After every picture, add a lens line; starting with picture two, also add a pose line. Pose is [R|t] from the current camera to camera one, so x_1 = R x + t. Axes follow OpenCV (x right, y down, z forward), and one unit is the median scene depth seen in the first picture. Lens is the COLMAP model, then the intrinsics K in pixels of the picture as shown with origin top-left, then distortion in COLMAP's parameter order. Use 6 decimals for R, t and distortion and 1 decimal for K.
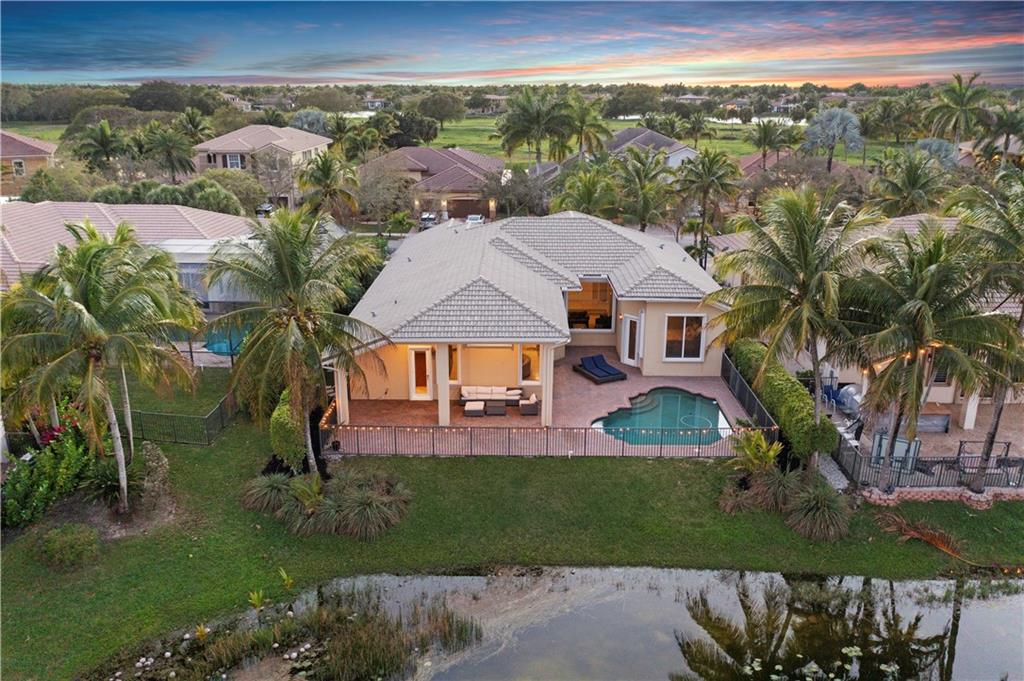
lens RADIAL K [[812.5, 0, 512.0], [0, 812.5, 340.5], [0, 0, 1]] dist [-0.012043, 0.004174]
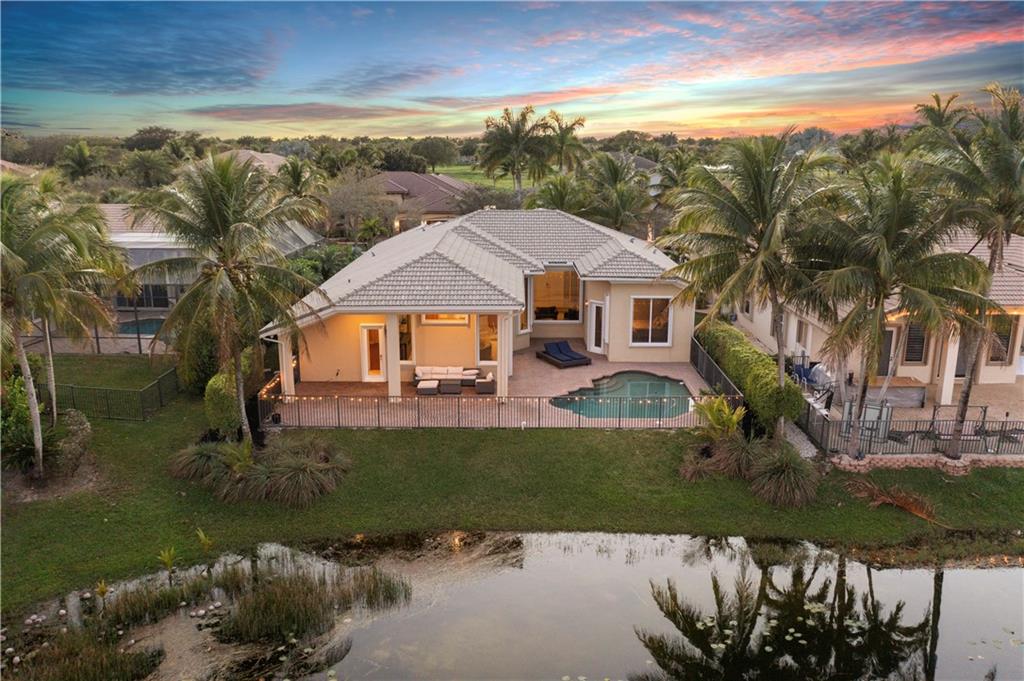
lens RADIAL K [[812.5, 0, 512.0], [0, 812.5, 340.5], [0, 0, 1]] dist [-0.012043, 0.004174]
pose [[0.999990, -0.002058, 0.004007, 0.050807], [0.002313, 0.997902, -0.064708, 0.095172], [-0.003865, 0.064717, 0.997896, 0.047789]]
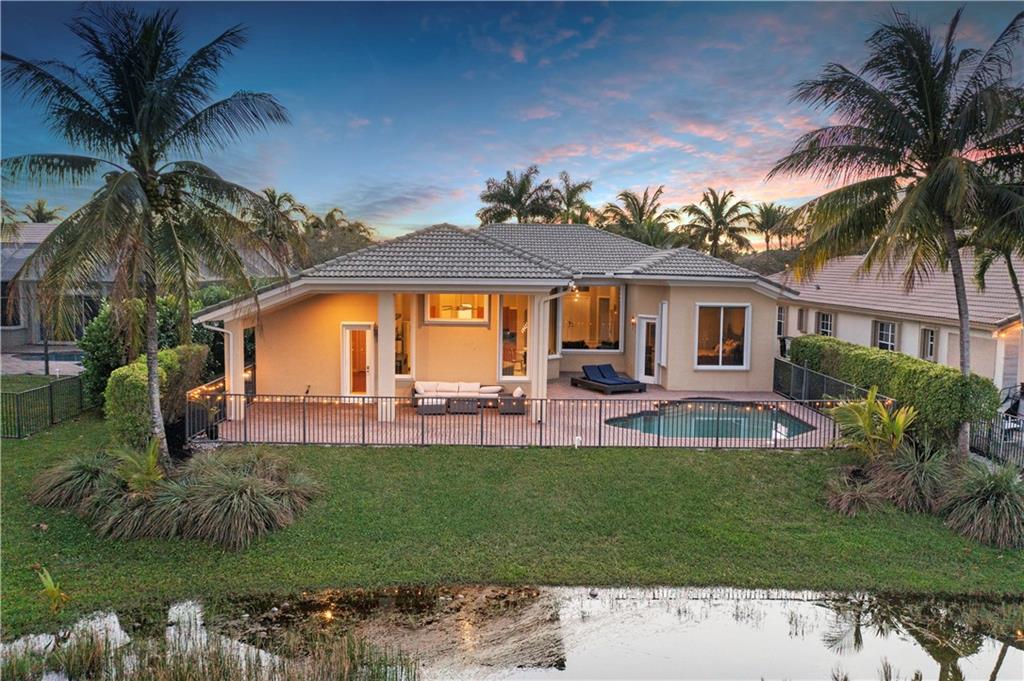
lens RADIAL K [[812.5, 0, 512.0], [0, 812.5, 340.5], [0, 0, 1]] dist [-0.012043, 0.004174]
pose [[0.999646, 0.009103, 0.024997, 0.003259], [-0.003663, 0.977779, -0.209607, 0.181865], [-0.026349, 0.209442, 0.977466, 0.332561]]
